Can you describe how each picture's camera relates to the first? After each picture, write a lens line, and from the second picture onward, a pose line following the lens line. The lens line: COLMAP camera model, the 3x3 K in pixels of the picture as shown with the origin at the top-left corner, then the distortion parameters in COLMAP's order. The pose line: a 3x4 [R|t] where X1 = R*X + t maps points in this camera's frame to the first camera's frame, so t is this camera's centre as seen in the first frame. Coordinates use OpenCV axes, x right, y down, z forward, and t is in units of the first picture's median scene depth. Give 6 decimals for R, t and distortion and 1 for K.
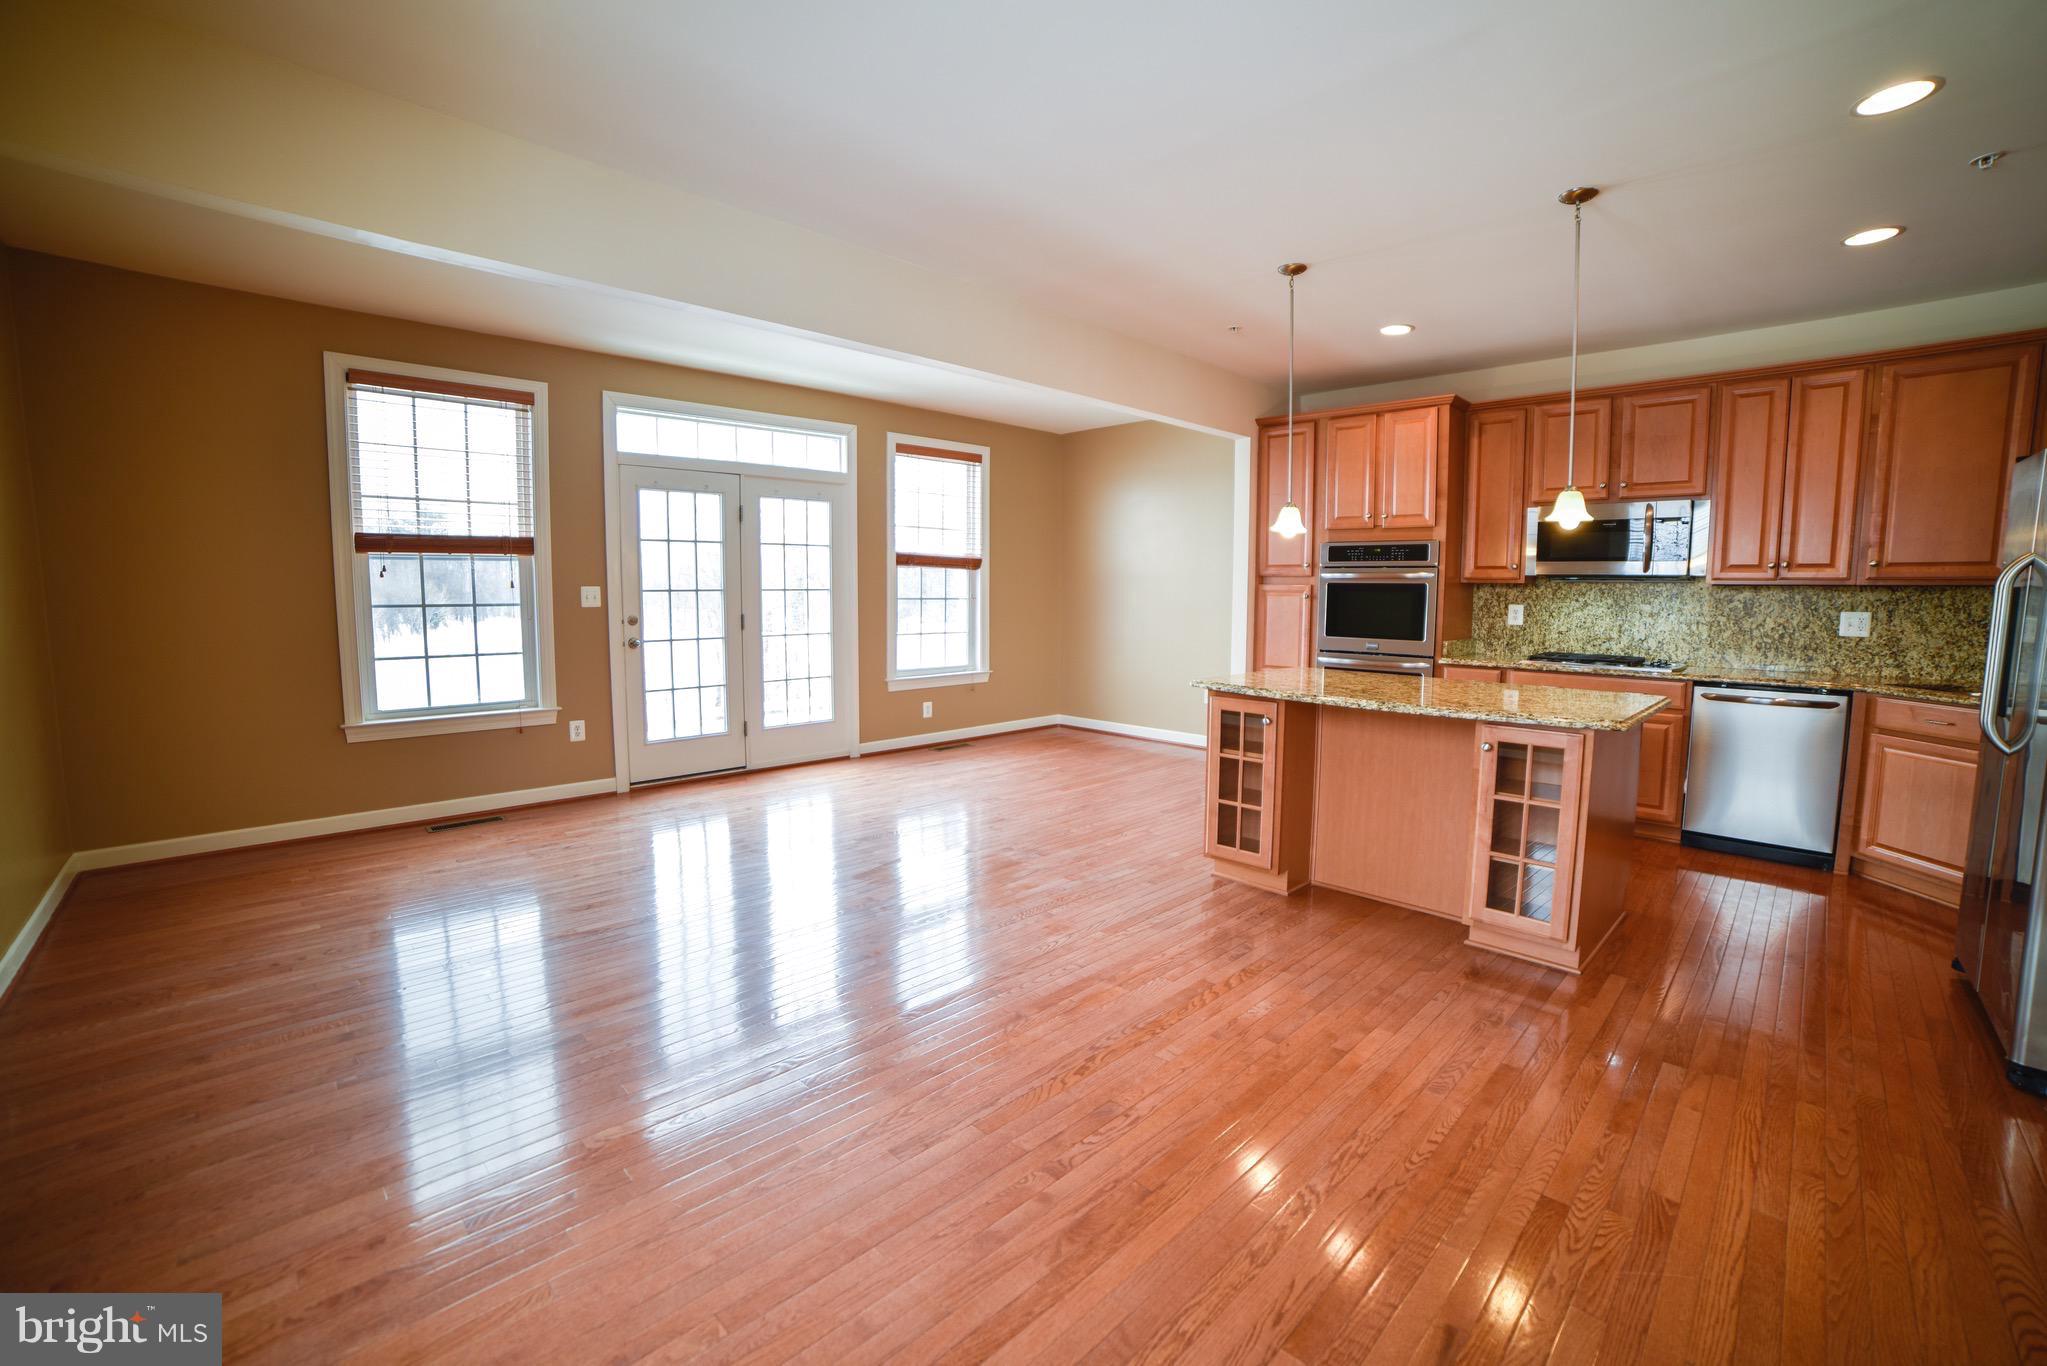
lens RADIAL K [[840.4, 0, 1037.5], [0, 840.4, 679.2], [0, 0, 1]] dist [-0.108498, 0.035996]
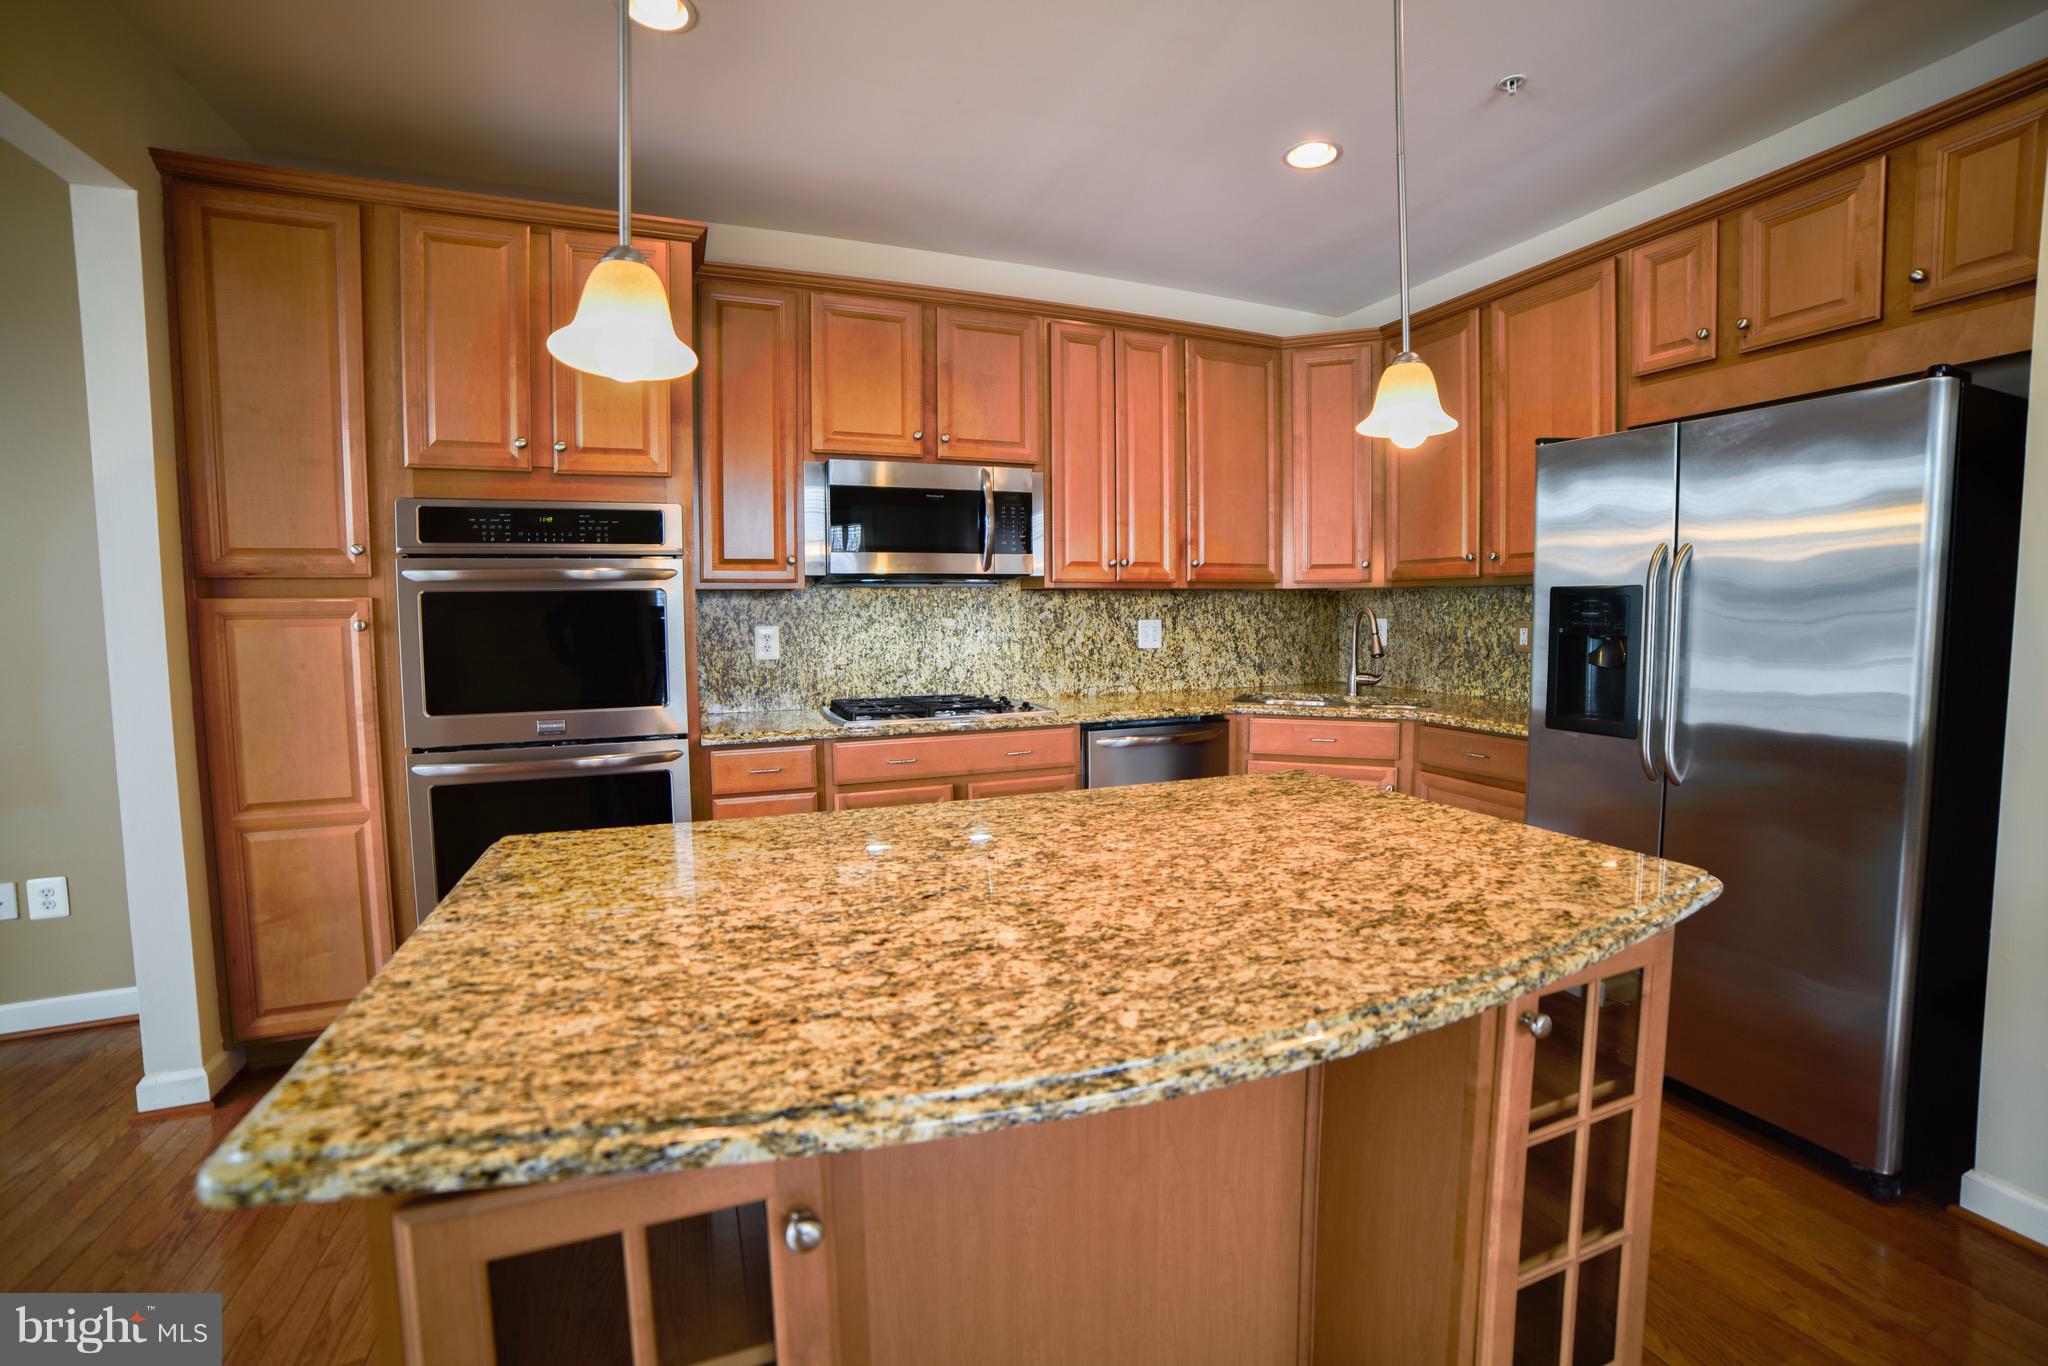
lens RADIAL K [[870.4, 0, 1037.2], [0, 870.4, 671.1], [0, 0, 1]] dist [-0.115054, 0.042481]
pose [[0.386904, -0.072216, 0.919288, 0.085895], [0.107759, 0.993639, 0.032704, -0.060603], [-0.915802, 0.086408, 0.392225, 0.598690]]
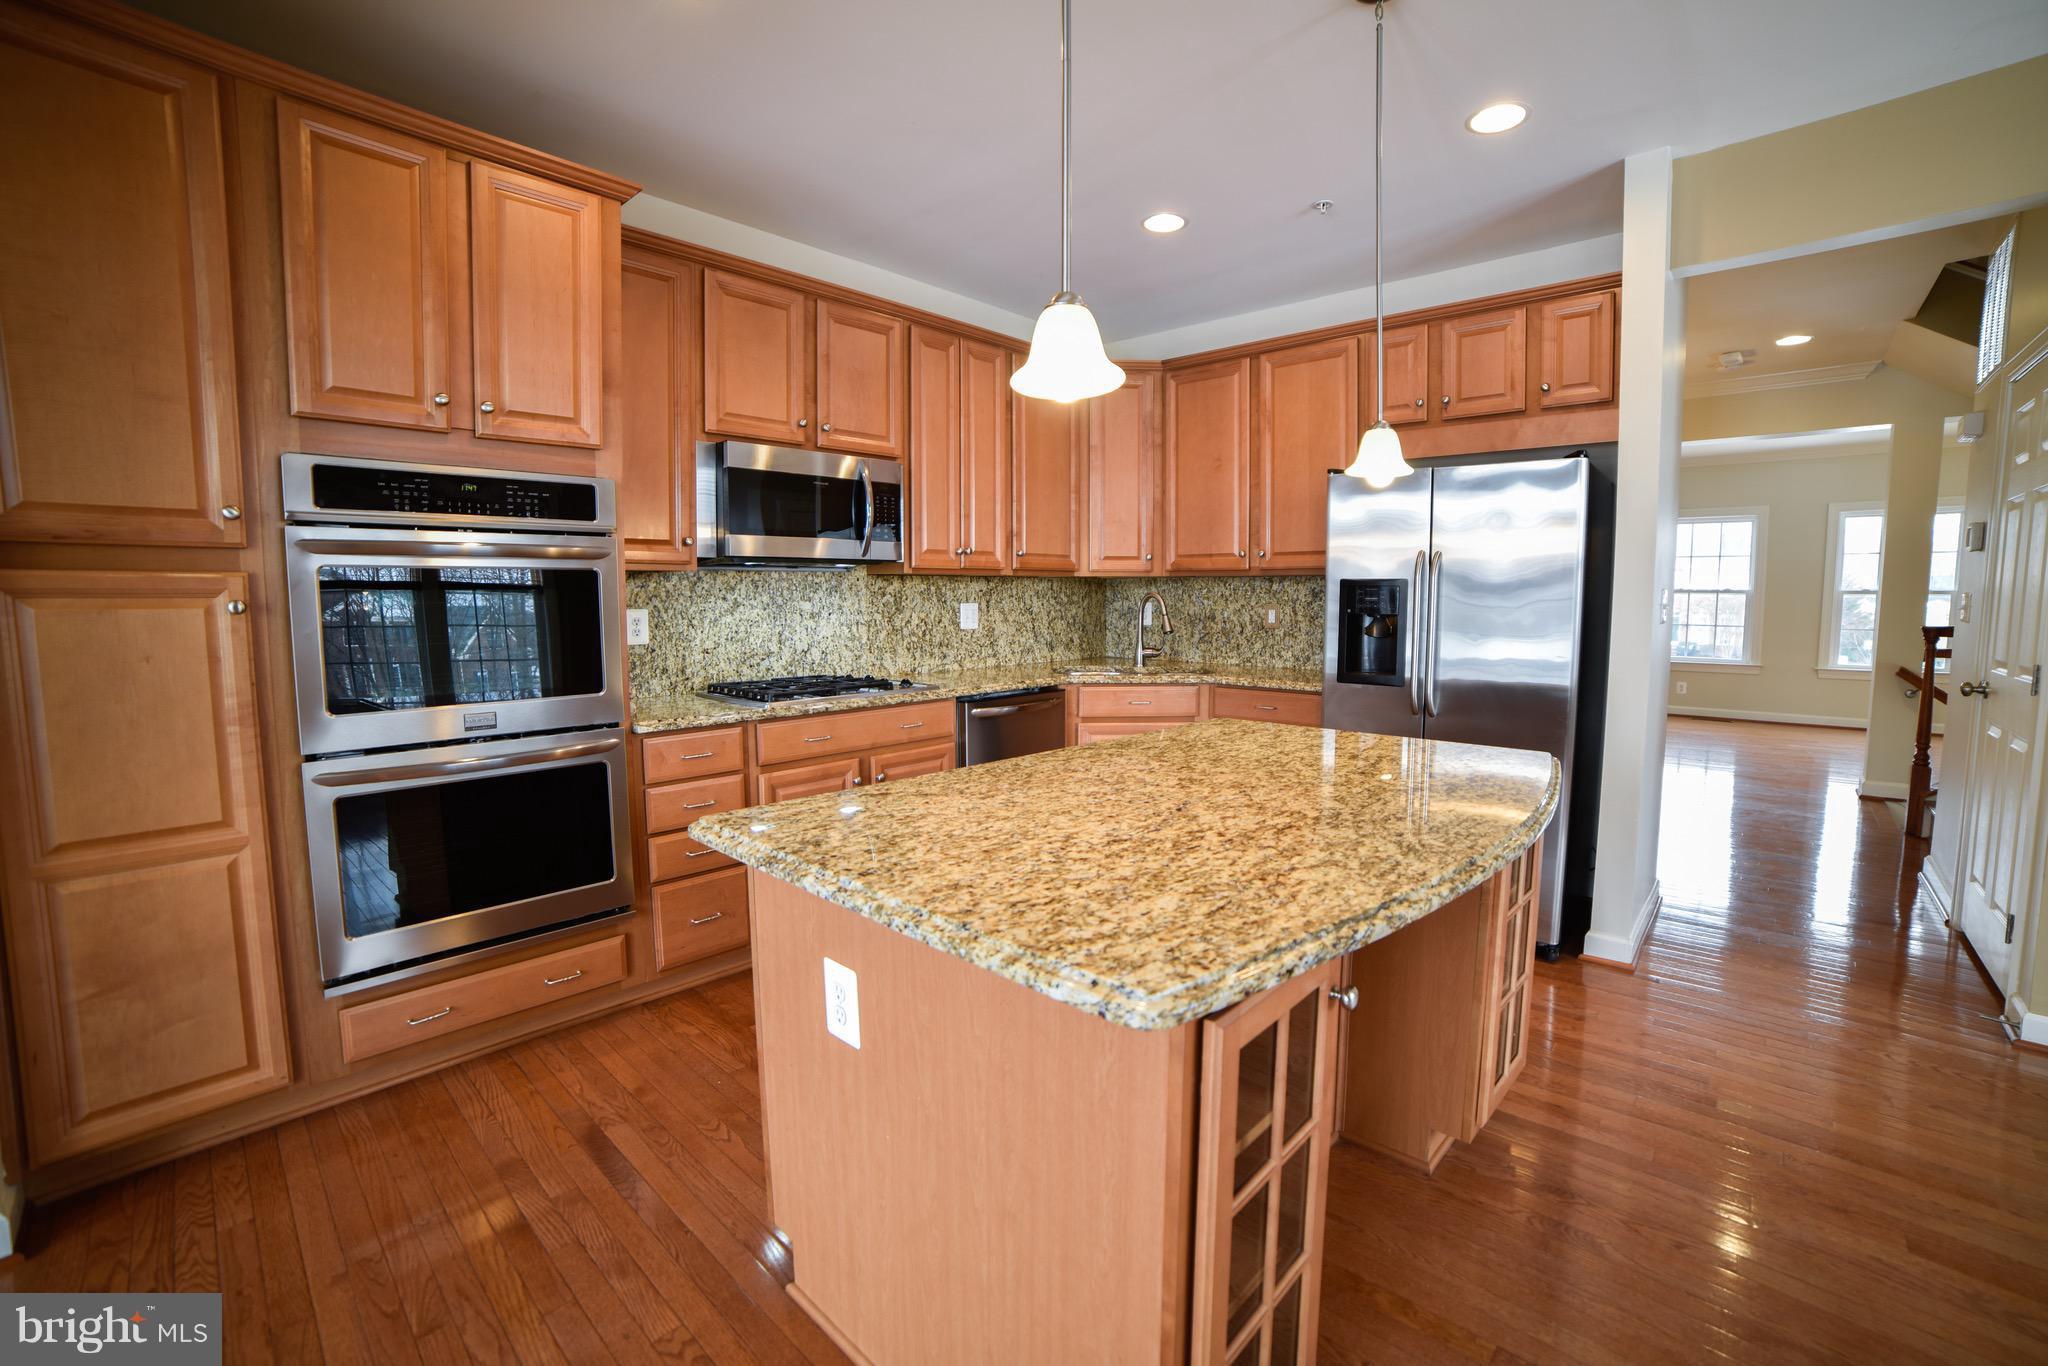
lens RADIAL K [[863.6, 0, 1033.5], [0, 863.6, 672.0], [0, 0, 1]] dist [-0.116487, 0.044844]
pose [[-0.037543, -0.094688, 0.994799, -0.014309], [0.106429, 0.989460, 0.098196, -0.080010], [-0.993611, 0.109562, -0.027069, 0.777623]]
